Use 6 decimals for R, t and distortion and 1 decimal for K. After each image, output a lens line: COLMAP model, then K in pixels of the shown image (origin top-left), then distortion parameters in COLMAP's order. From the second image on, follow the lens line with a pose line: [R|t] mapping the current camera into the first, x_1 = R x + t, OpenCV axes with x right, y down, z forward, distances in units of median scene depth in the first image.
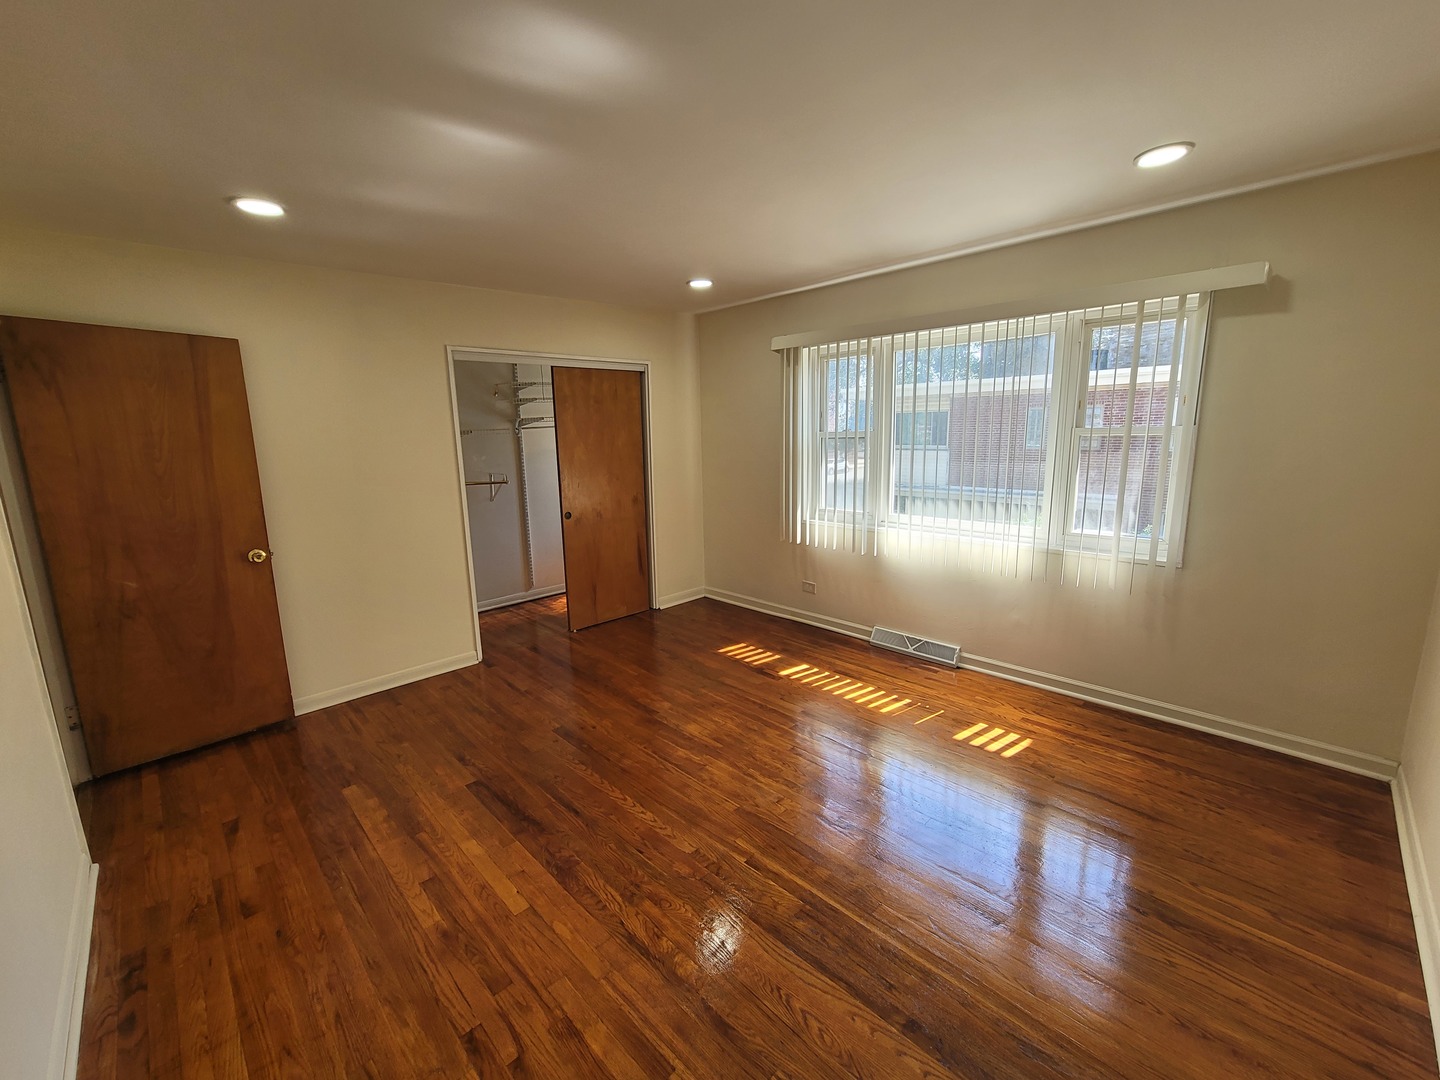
lens RADIAL K [[586.3, 0, 722.7], [0, 586.3, 532.2], [0, 0, 1]] dist [-0.006539, 0.001516]
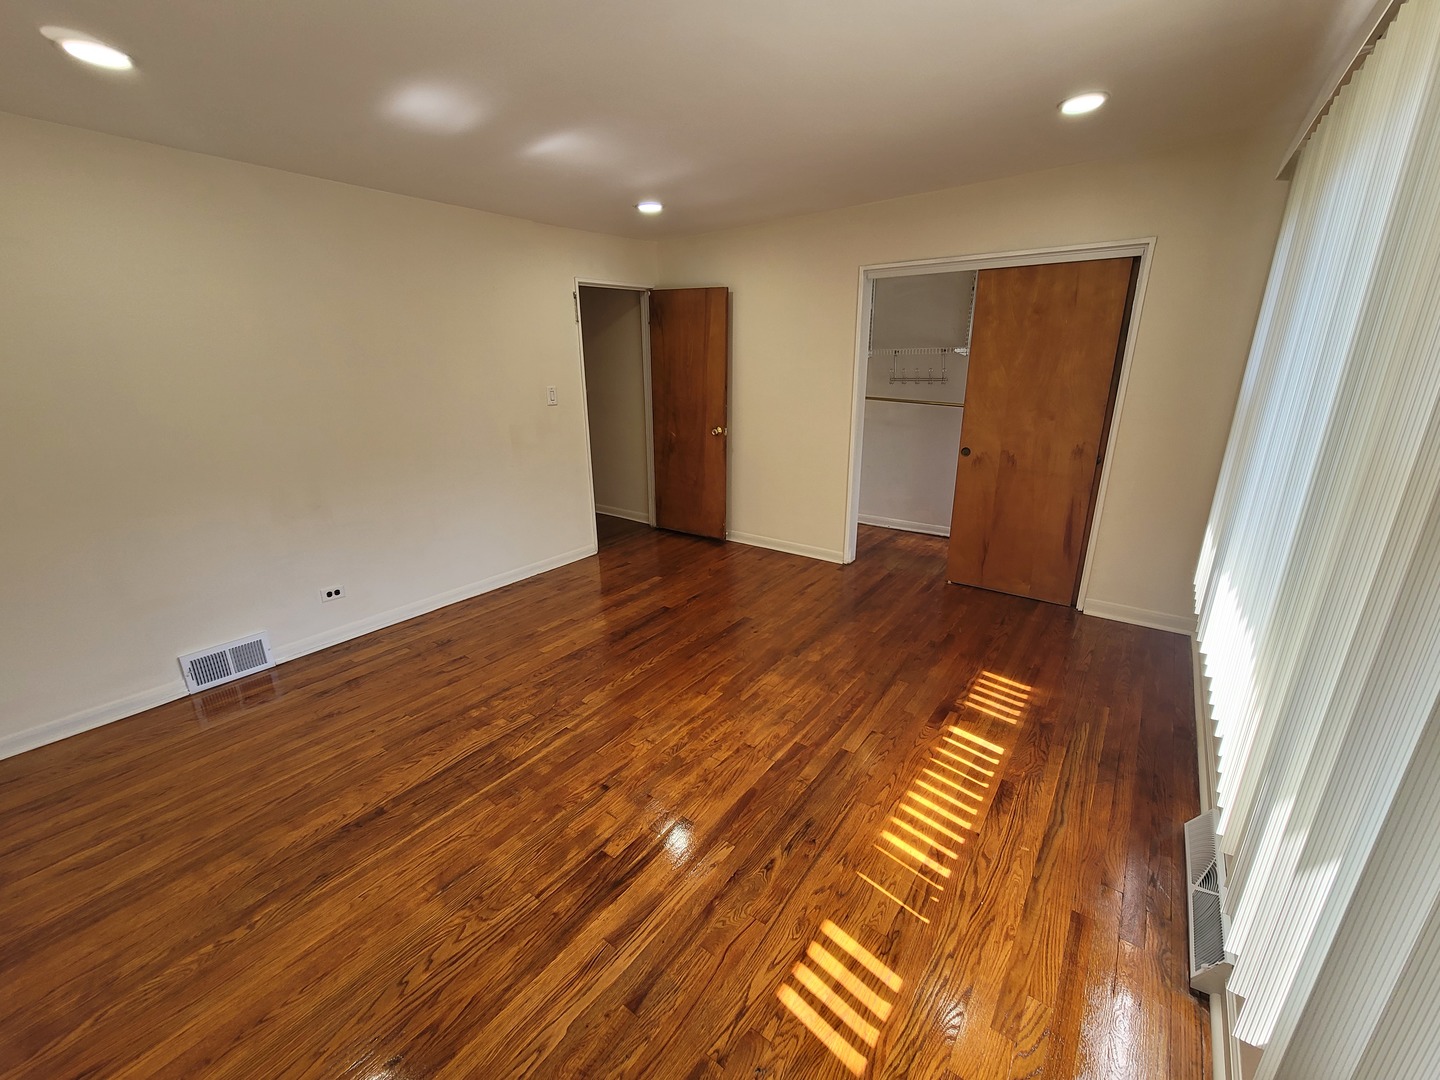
lens RADIAL K [[586.3, 0, 720.4], [0, 586.3, 536.8], [0, 0, 1]] dist [-0.006539, 0.001516]
pose [[0.159323, 0.311741, -0.936714, 0.705753], [-0.165500, 0.943841, 0.285963, -0.130967], [0.973255, 0.109466, 0.201969, 0.659849]]
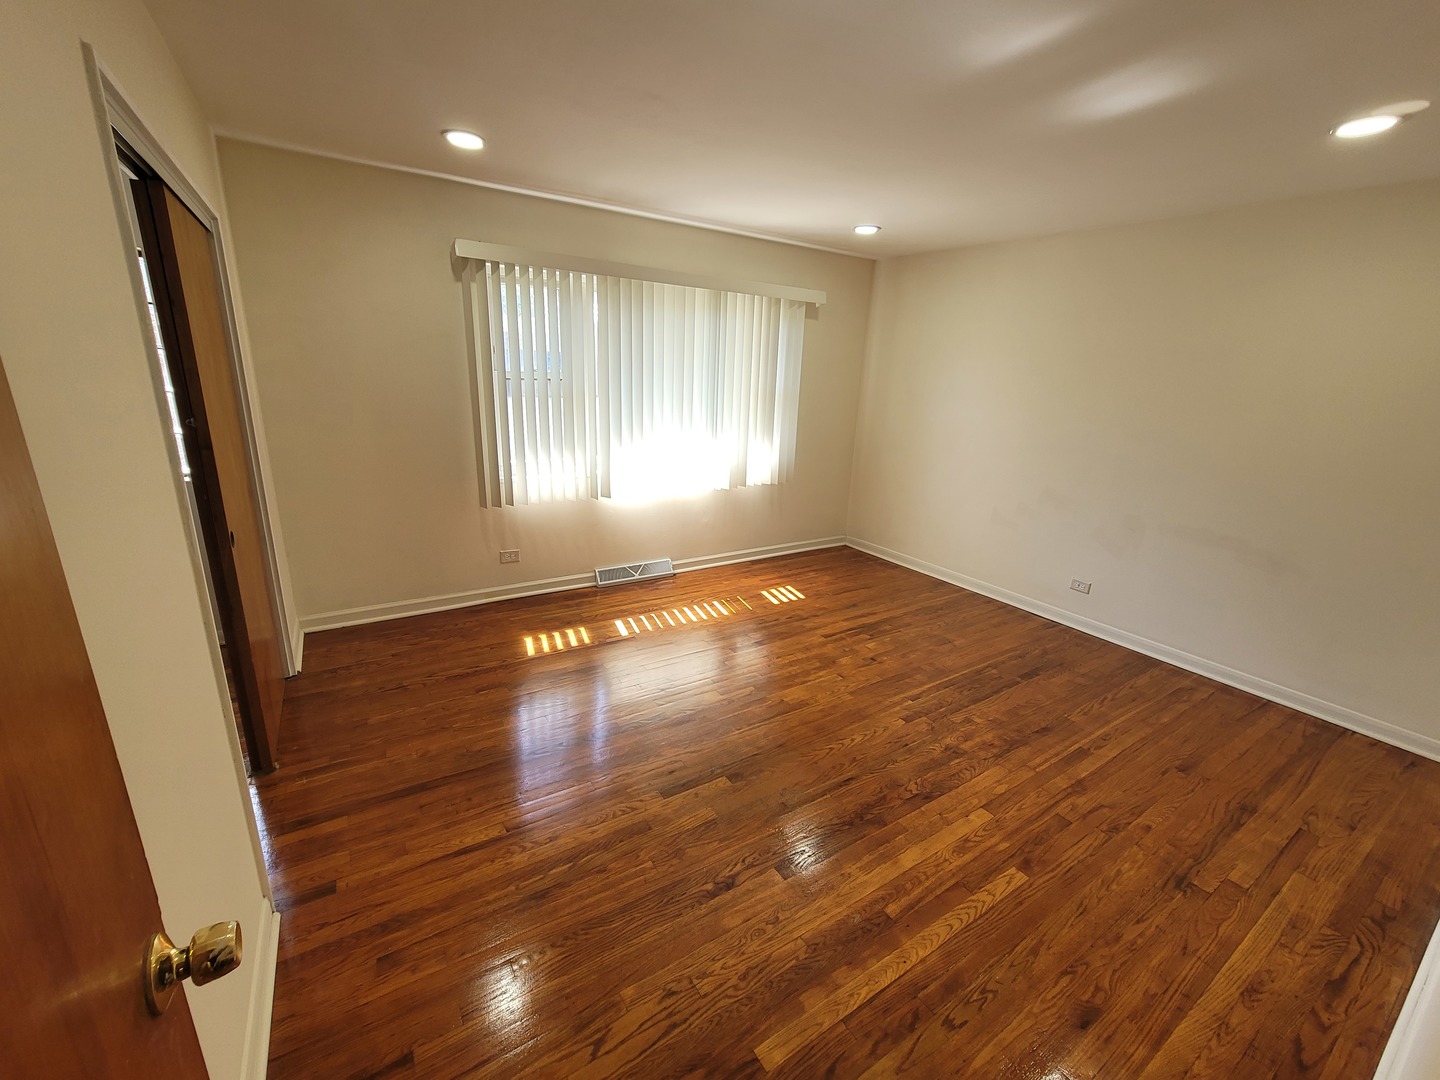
lens RADIAL K [[586.3, 0, 712.7], [0, 586.3, 540.2], [0, 0, 1]] dist [-0.006539, 0.001516]
pose [[0.217963, -0.240542, 0.945850, -0.829330], [0.127537, 0.967860, 0.216750, -0.107901], [-0.967588, 0.073388, 0.241636, 0.706922]]
